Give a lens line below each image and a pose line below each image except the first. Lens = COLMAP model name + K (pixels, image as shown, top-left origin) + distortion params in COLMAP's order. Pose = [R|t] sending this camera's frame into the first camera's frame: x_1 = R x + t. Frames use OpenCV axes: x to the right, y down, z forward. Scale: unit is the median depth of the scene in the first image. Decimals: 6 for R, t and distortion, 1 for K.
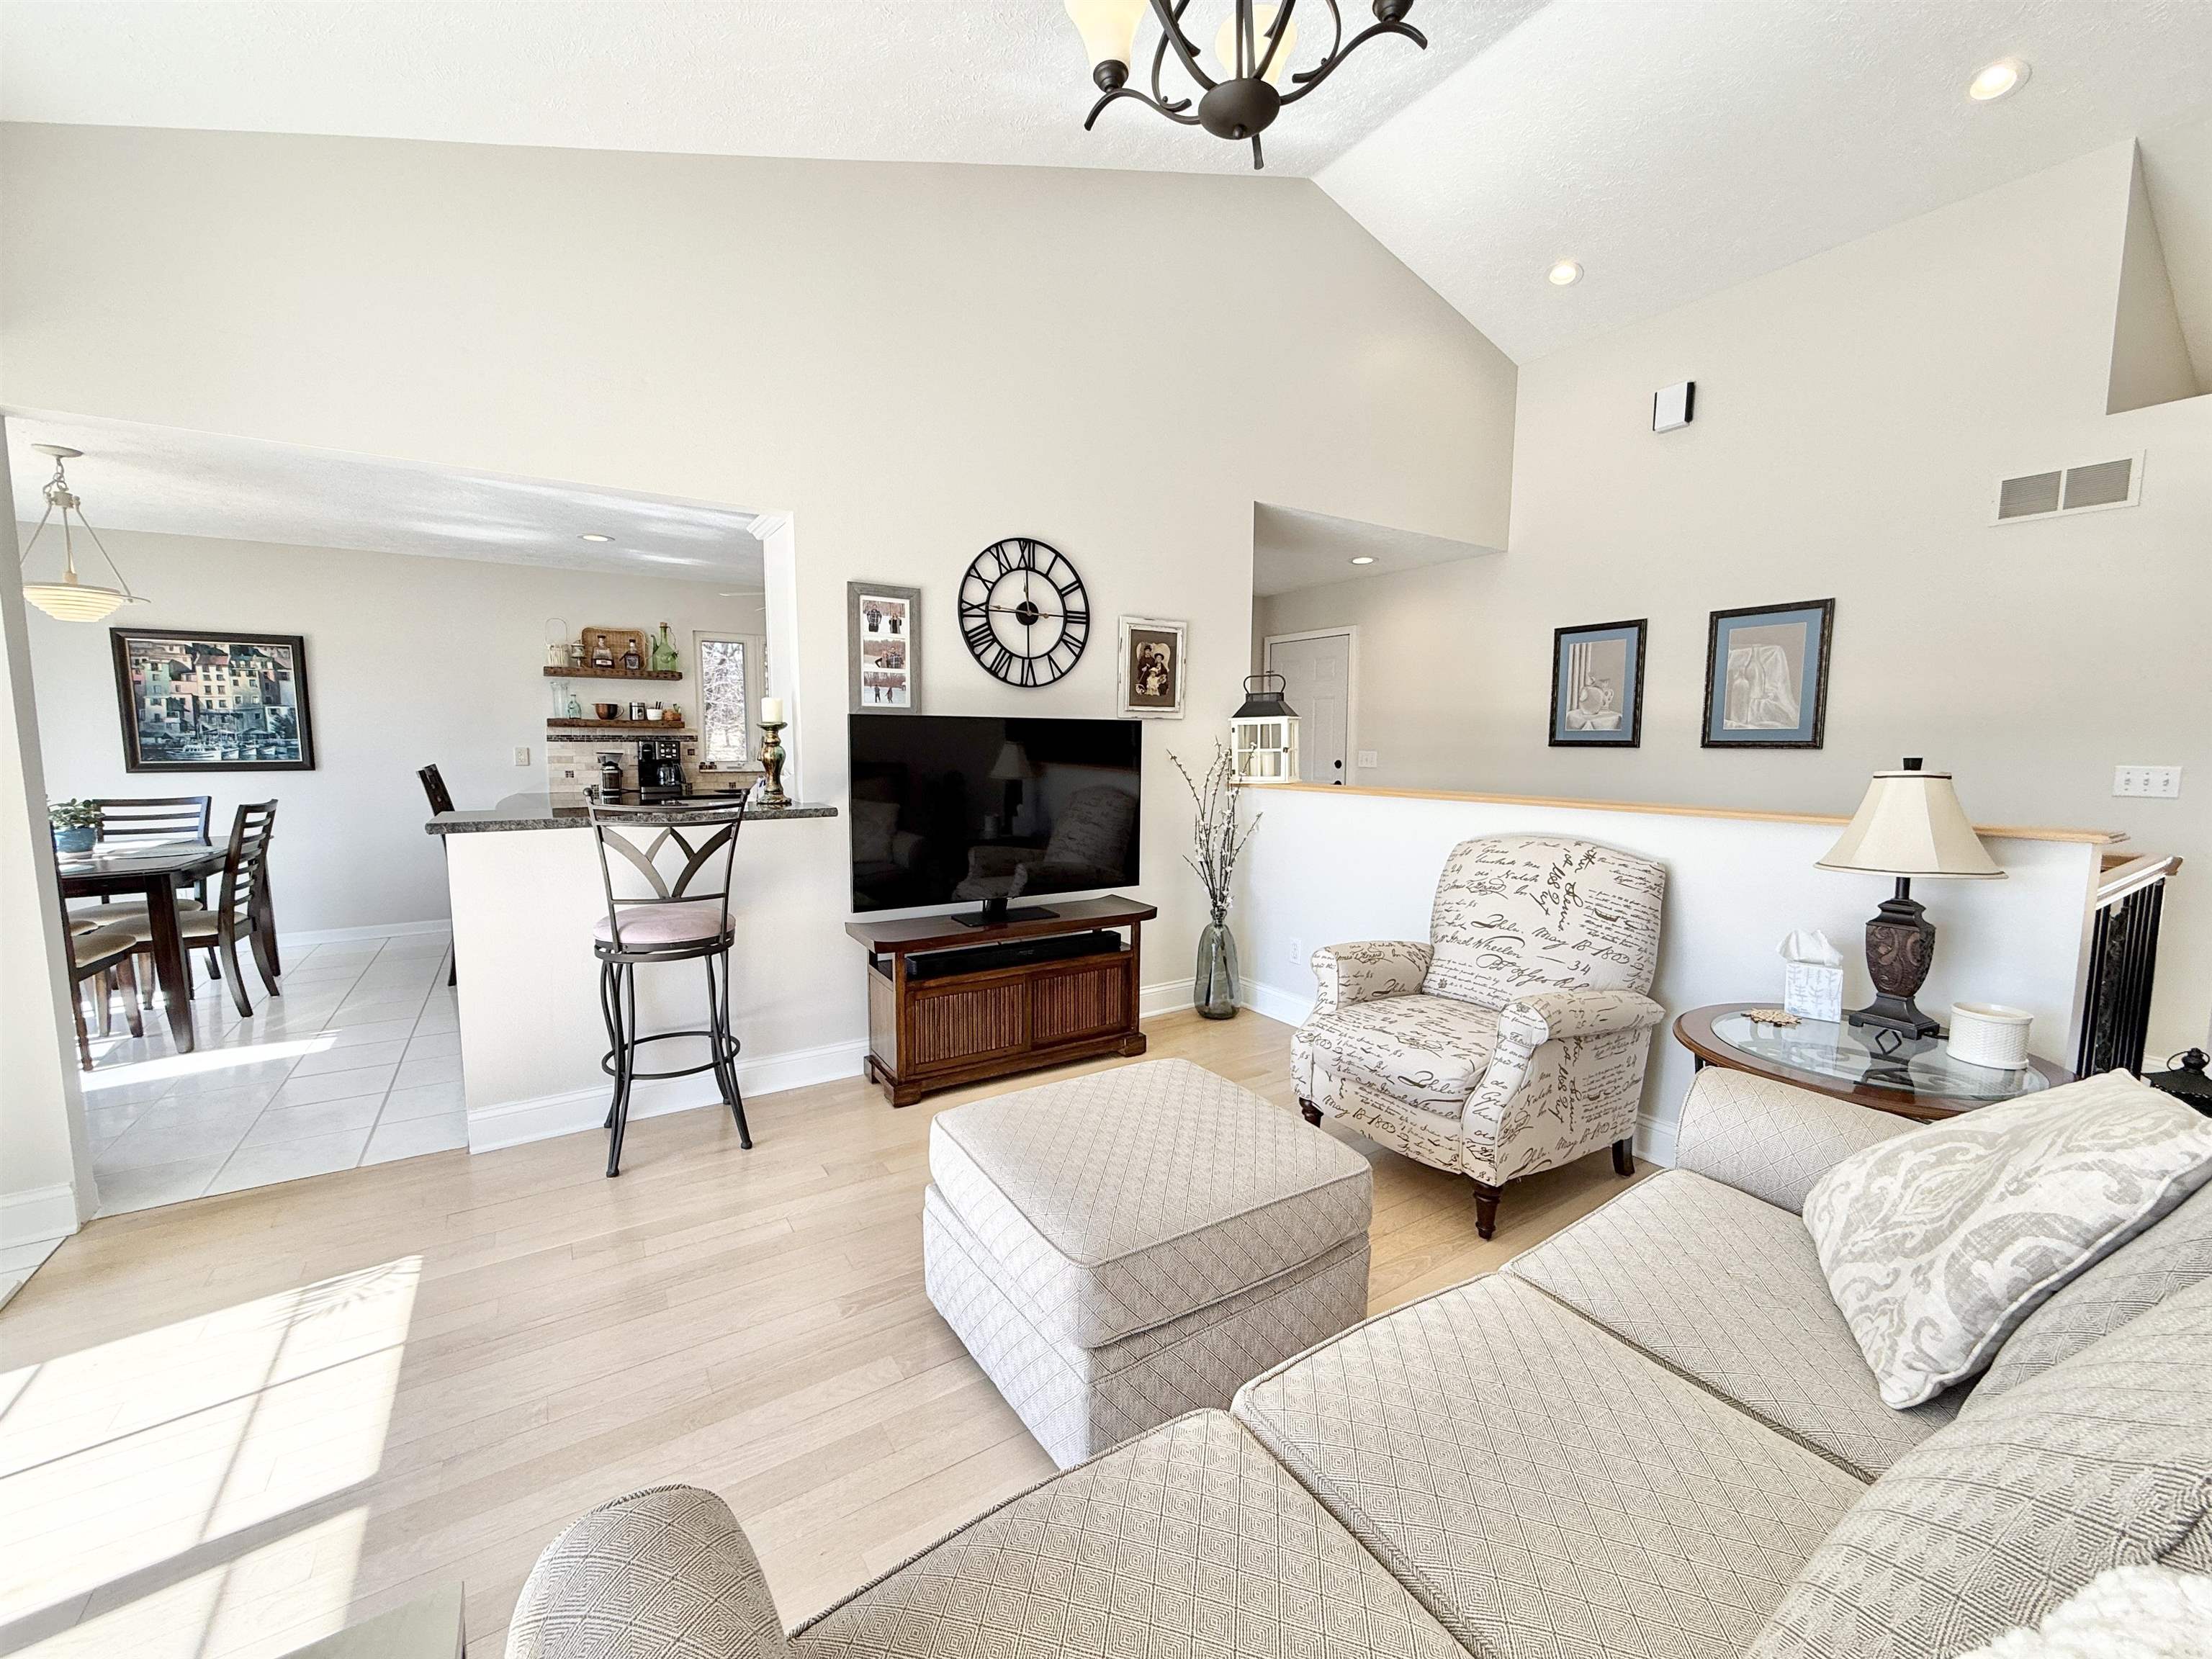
lens RADIAL K [[882.1, 0, 1098.7], [0, 882.1, 827.0], [0, 0, 1]] dist [0.003495, -0.000759]
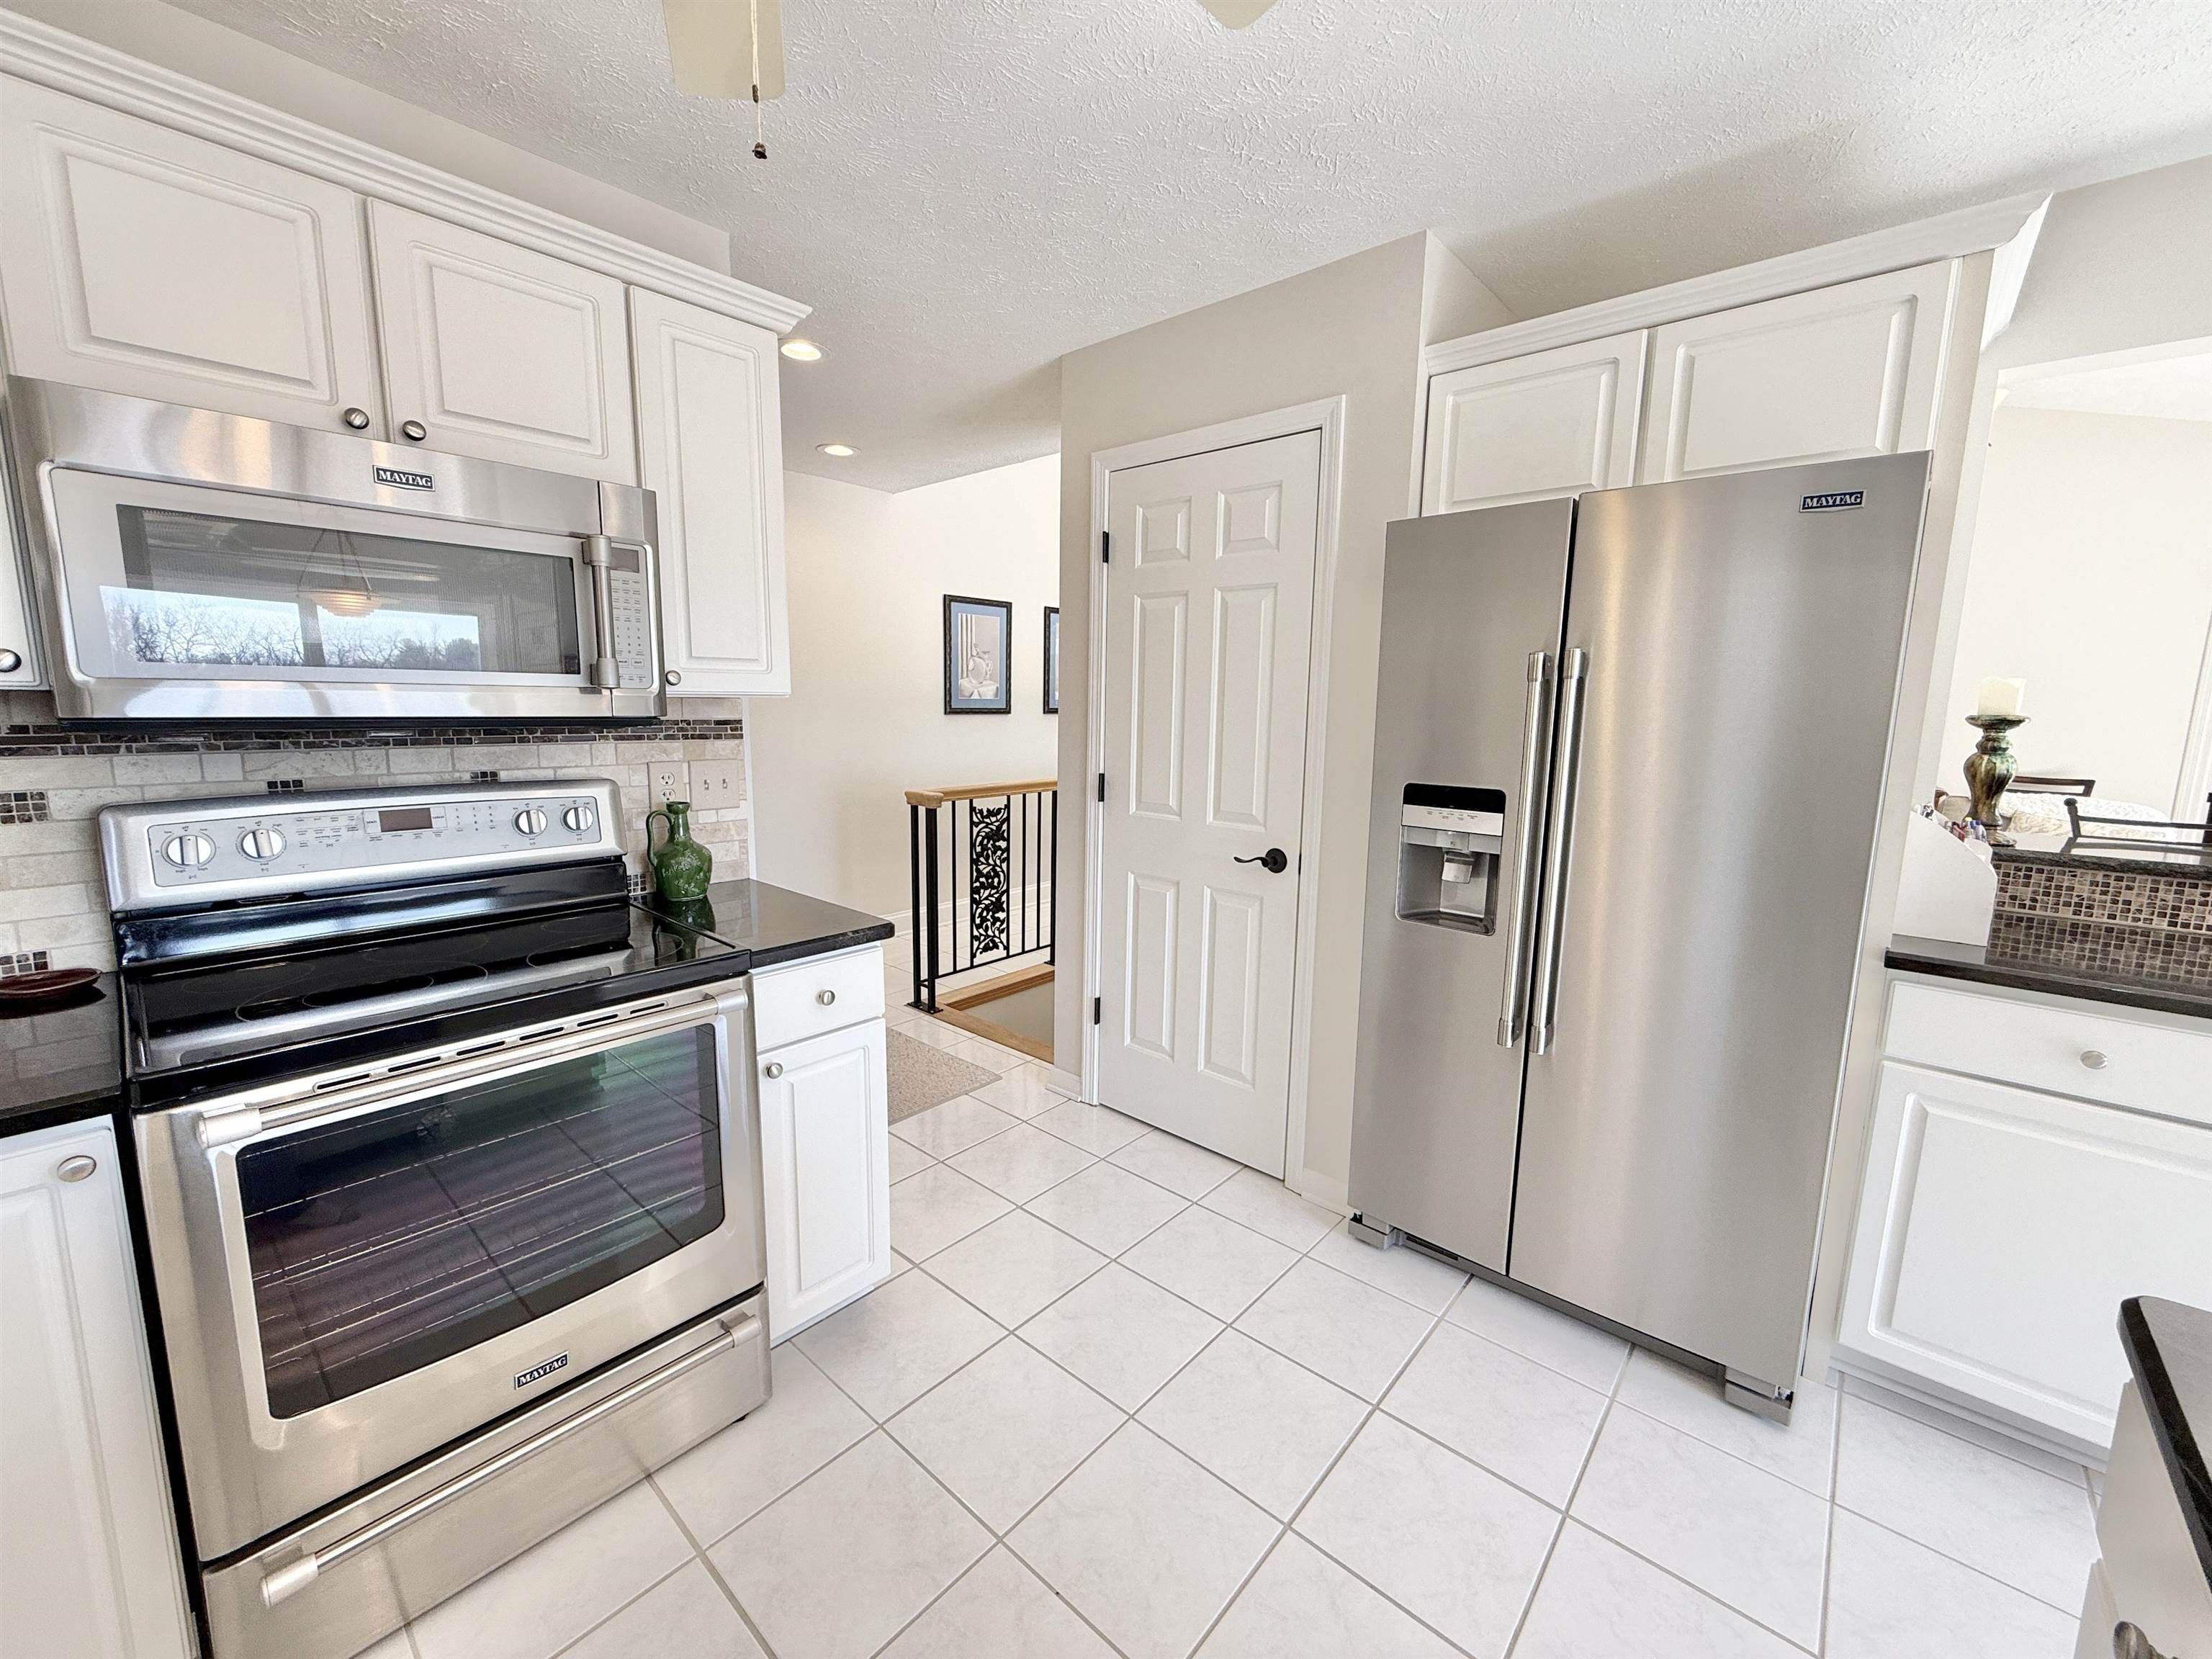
lens RADIAL K [[882.1, 0, 1104.1], [0, 882.1, 820.0], [0, 0, 1]] dist [0.003495, -0.000759]
pose [[-0.273044, -0.137946, 0.952060, -0.628076], [0.082865, 0.982615, 0.166138, -0.158873], [-0.958426, 0.124255, -0.256866, 1.401303]]
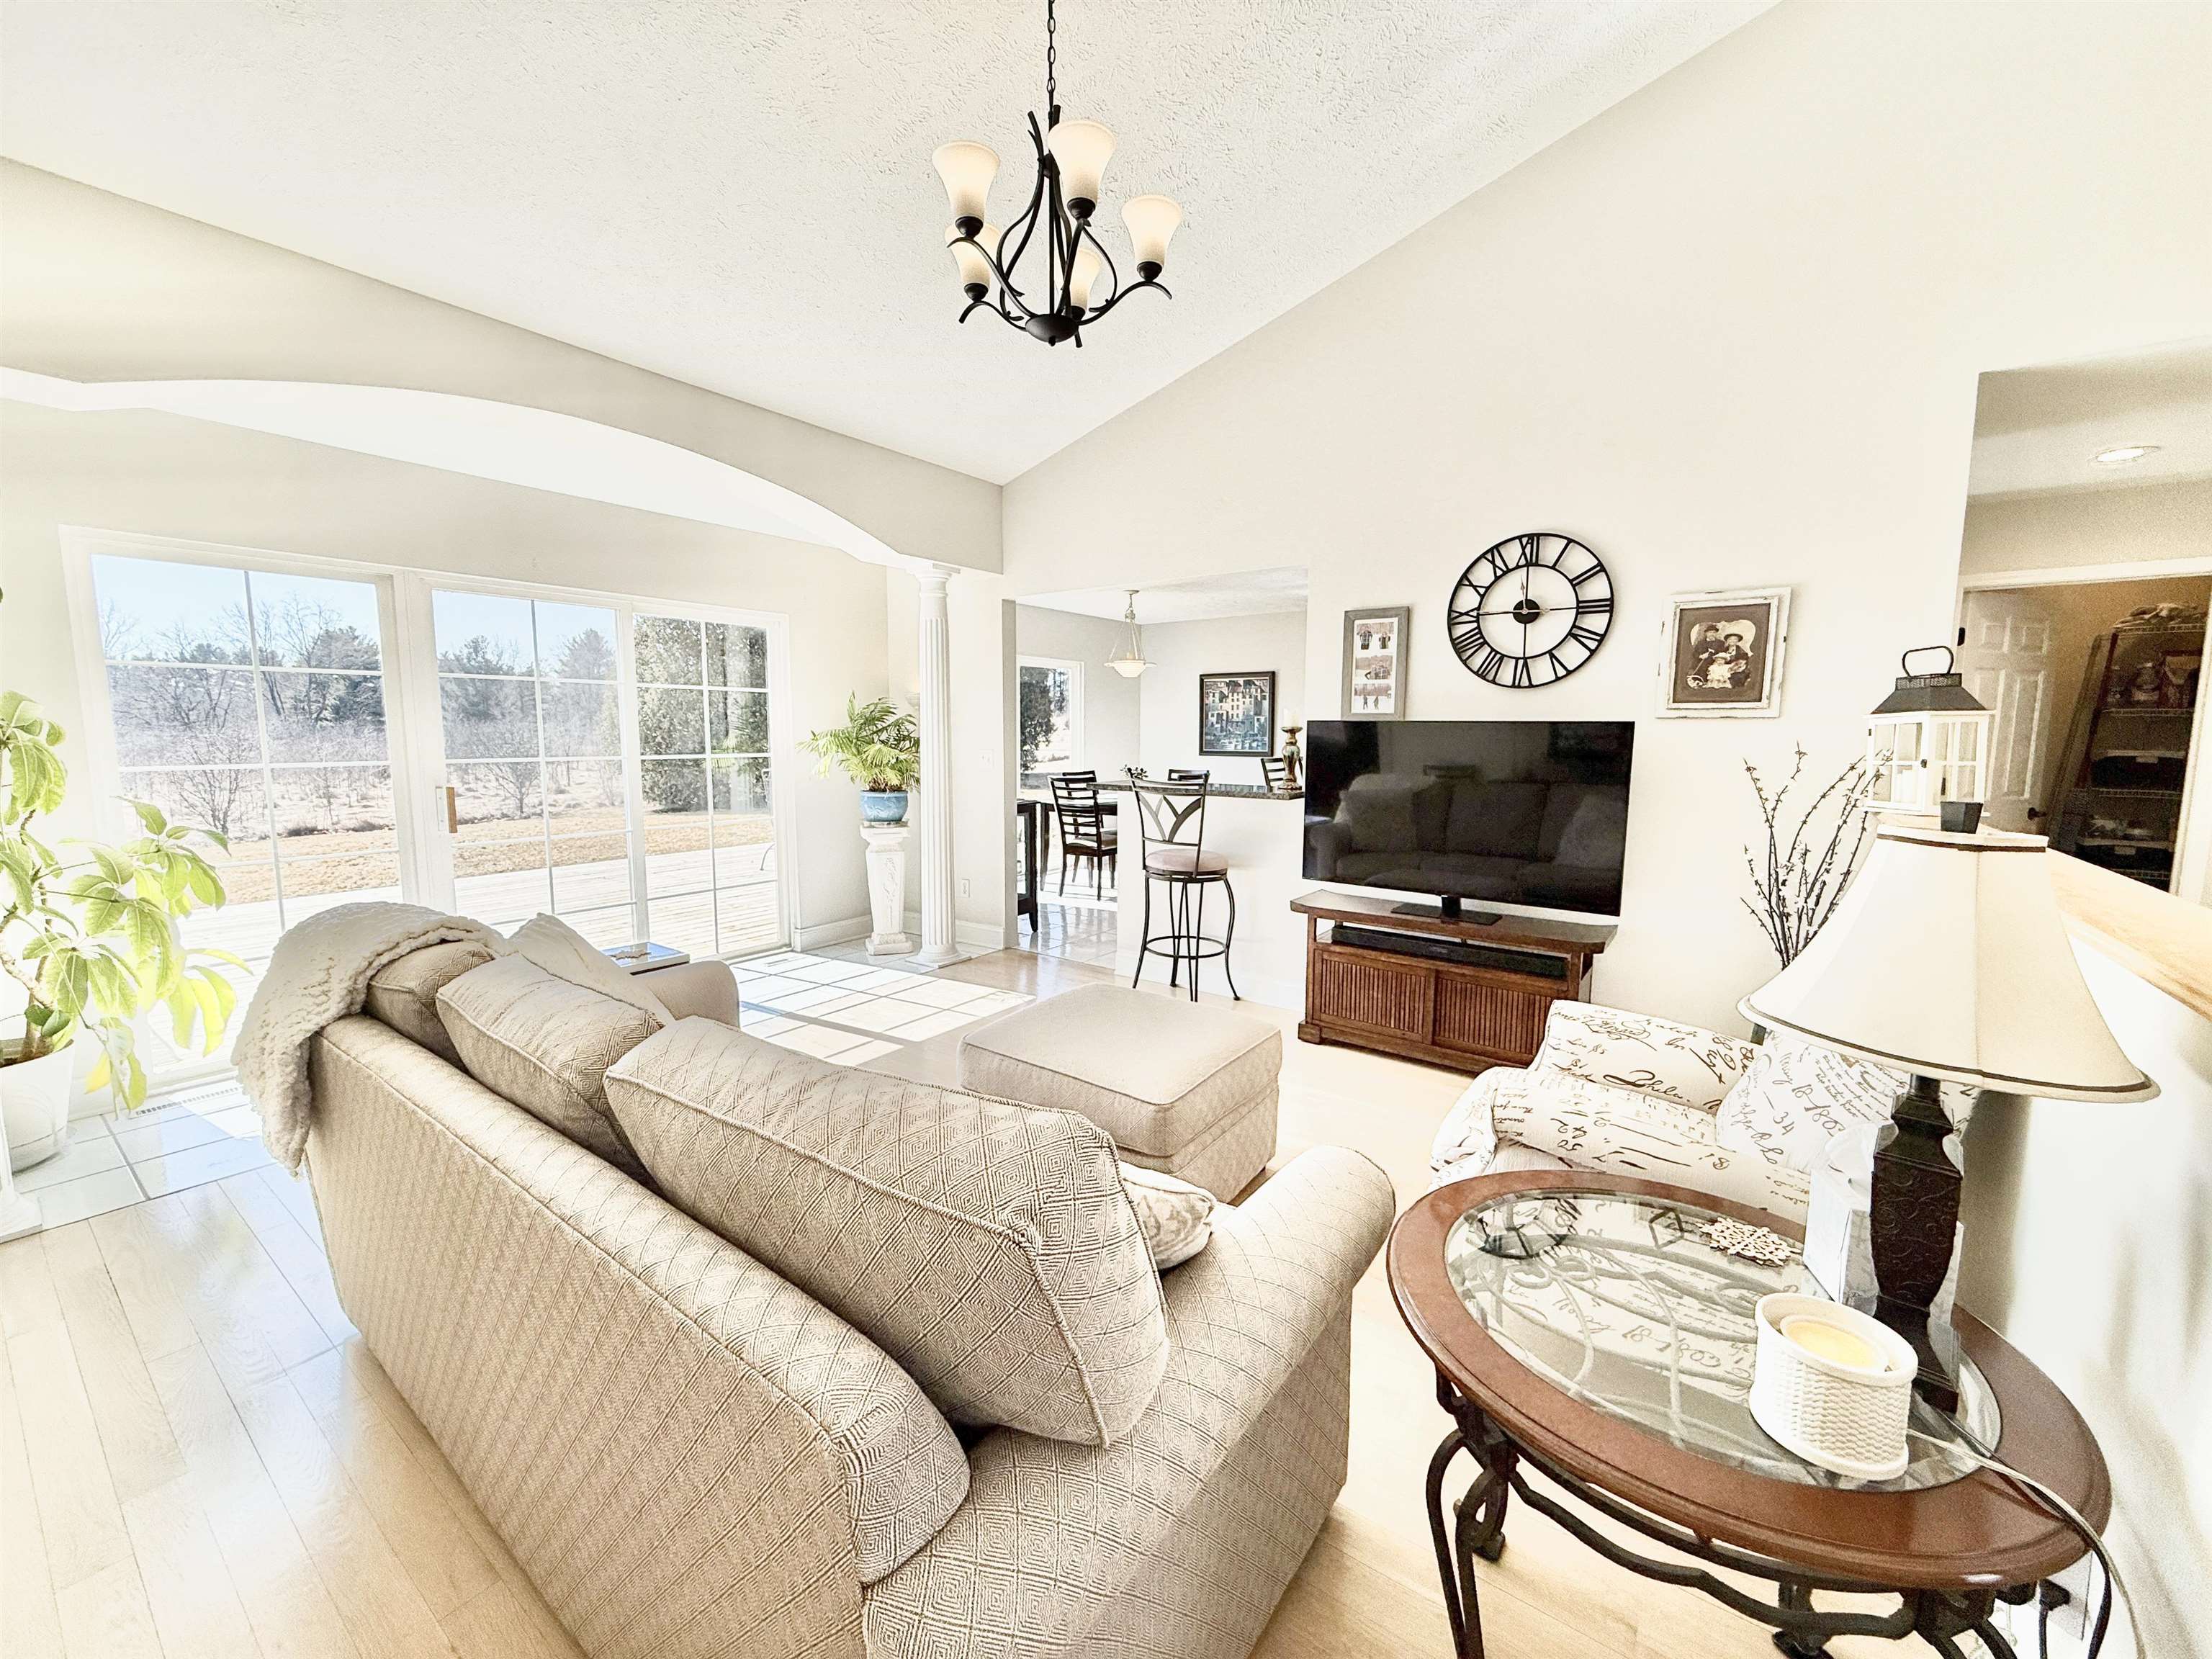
lens RADIAL K [[882.1, 0, 1095.4], [0, 882.1, 825.6], [0, 0, 1]] dist [0.003495, -0.000759]
pose [[0.359796, 0.099558, -0.927704, 0.597470], [-0.097991, 0.992824, 0.068542, -0.027283], [0.927871, 0.066246, 0.366970, 0.202524]]
